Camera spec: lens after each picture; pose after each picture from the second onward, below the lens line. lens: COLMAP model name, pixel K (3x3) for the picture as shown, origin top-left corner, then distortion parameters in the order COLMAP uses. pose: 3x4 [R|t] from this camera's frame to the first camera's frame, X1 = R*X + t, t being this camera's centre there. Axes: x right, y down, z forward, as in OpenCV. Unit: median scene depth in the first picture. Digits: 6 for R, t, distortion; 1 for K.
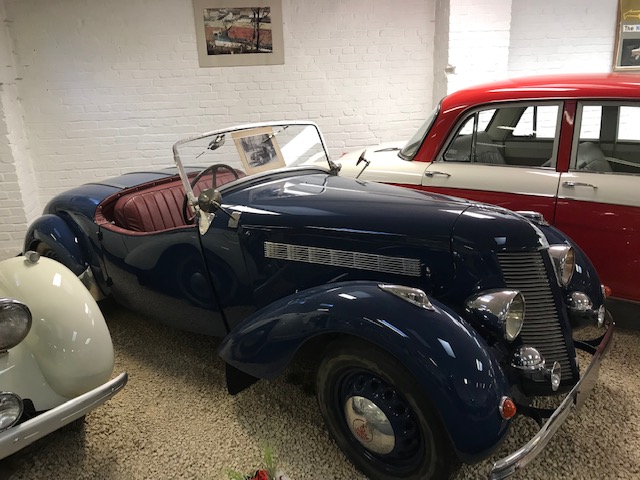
lens RADIAL K [[518.1, 0, 320.0], [0, 518.1, 240.0], [0, 0, 1]] dist [0.005350, 0.000919]
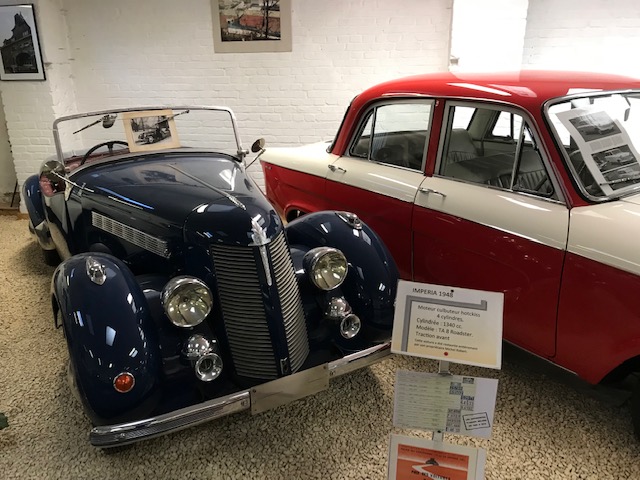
lens RADIAL K [[518.1, 0, 320.0], [0, 518.1, 240.0], [0, 0, 1]] dist [0.005350, 0.000919]
pose [[0.944083, 0.129764, -0.303097, 0.357687], [-0.121633, 0.991525, 0.045638, -0.023001], [0.306451, -0.006220, 0.951866, 0.037682]]
